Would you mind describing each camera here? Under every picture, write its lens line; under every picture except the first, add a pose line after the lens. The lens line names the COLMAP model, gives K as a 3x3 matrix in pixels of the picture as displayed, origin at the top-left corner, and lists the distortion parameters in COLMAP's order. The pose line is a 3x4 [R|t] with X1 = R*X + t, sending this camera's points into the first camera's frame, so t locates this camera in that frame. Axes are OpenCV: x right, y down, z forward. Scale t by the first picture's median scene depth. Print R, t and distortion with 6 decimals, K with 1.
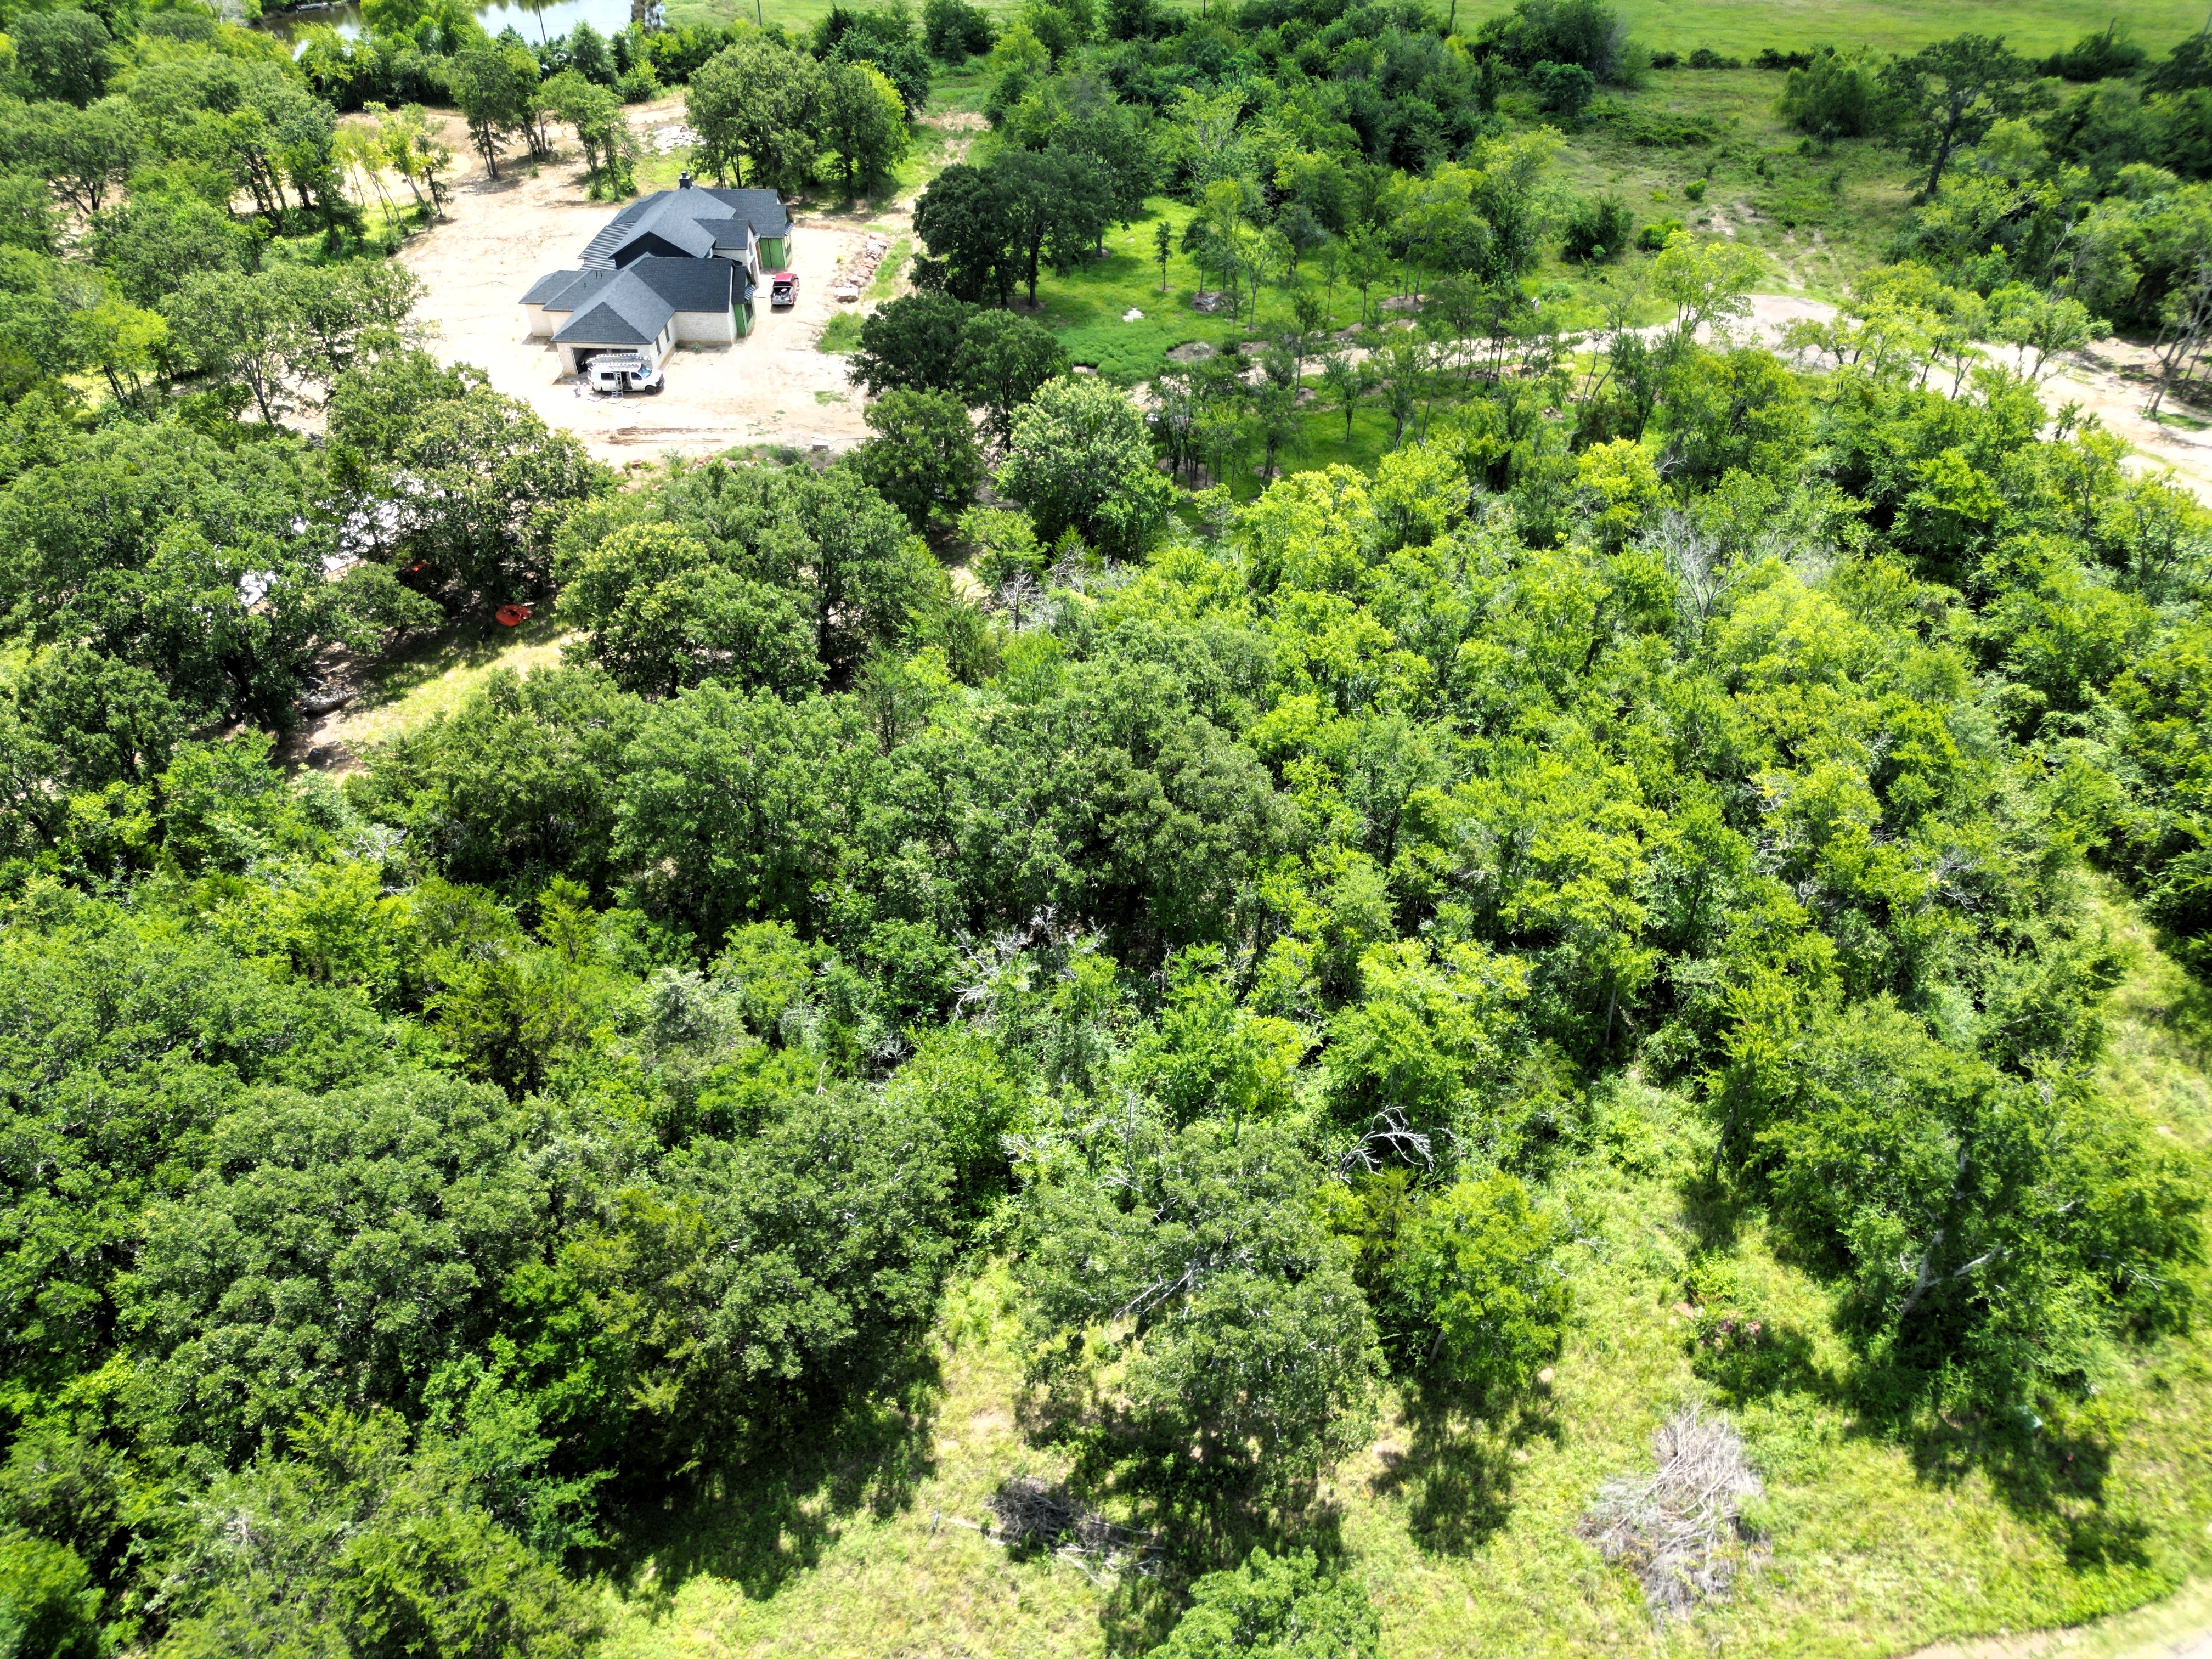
lens RADIAL K [[1602.5, 0, 1103.8], [0, 1602.5, 816.5], [0, 0, 1]] dist [0.073281, -0.029520]
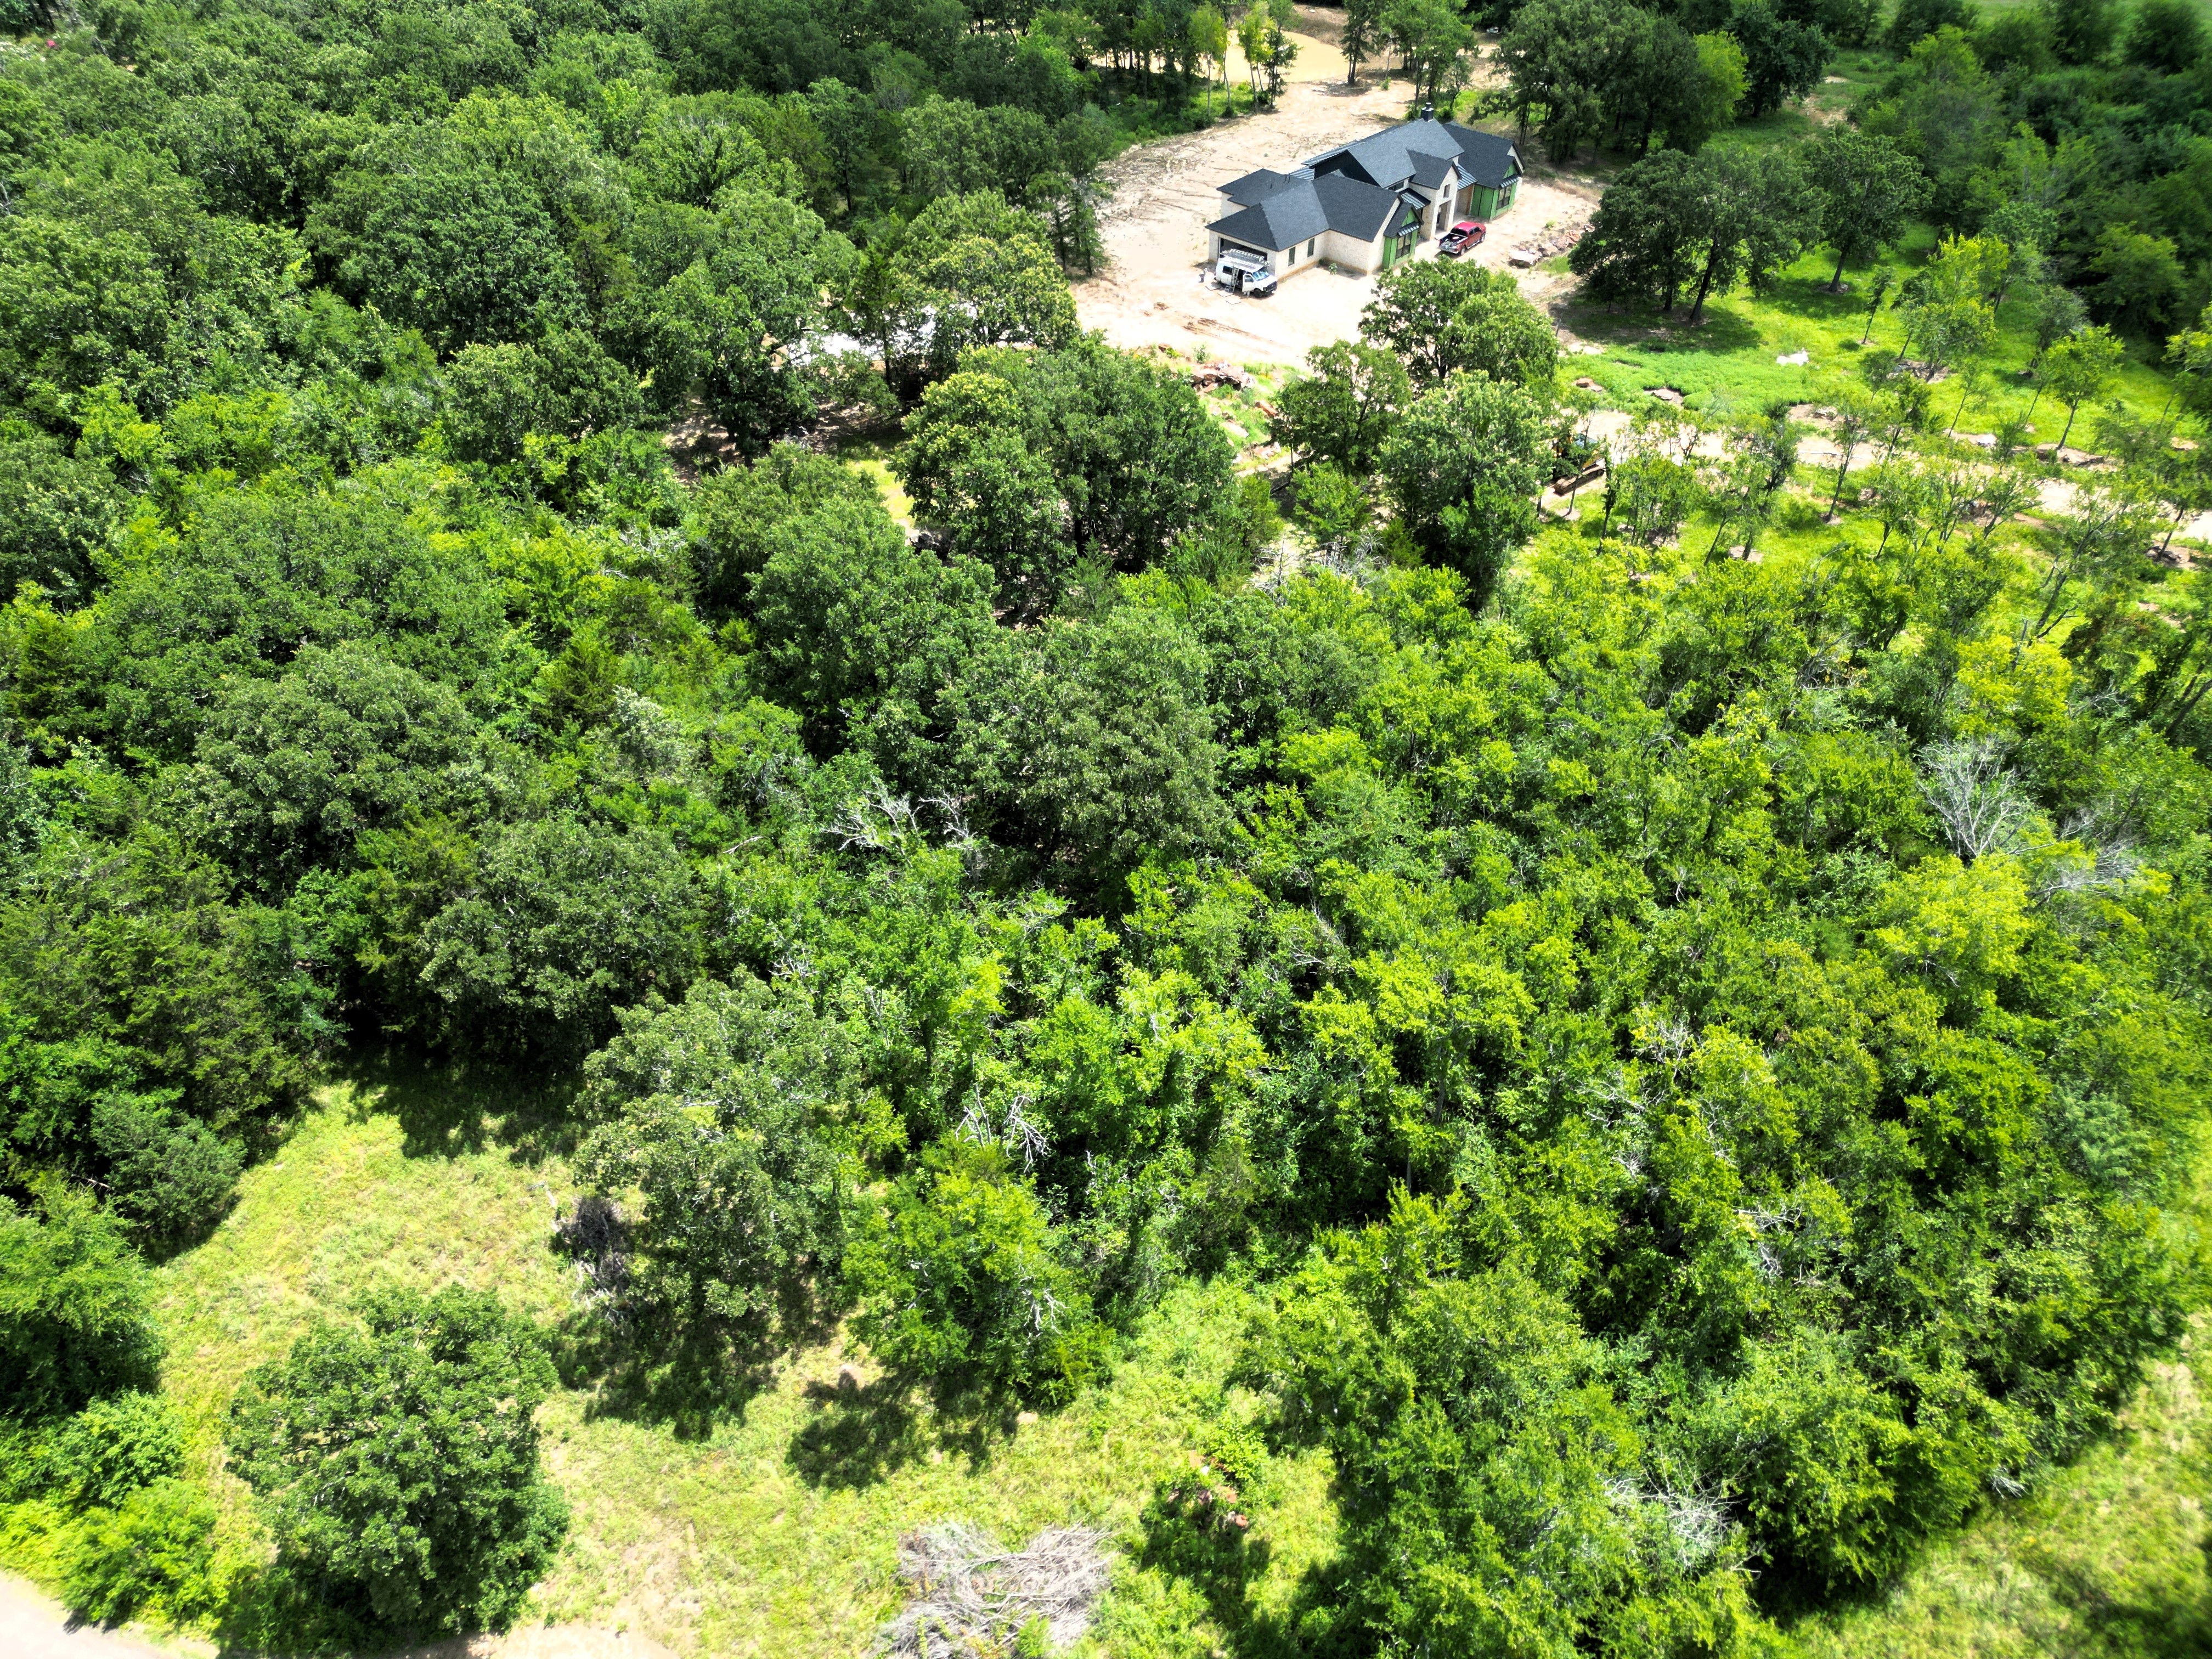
lens RADIAL K [[1602.5, 0, 1103.6], [0, 1602.5, 844.9], [0, 0, 1]] dist [0.073281, -0.029520]
pose [[0.752946, 0.428497, -0.499462, 0.665092], [-0.407388, 0.899554, 0.157599, -0.137829], [0.516824, 0.084811, 0.851880, 0.181698]]
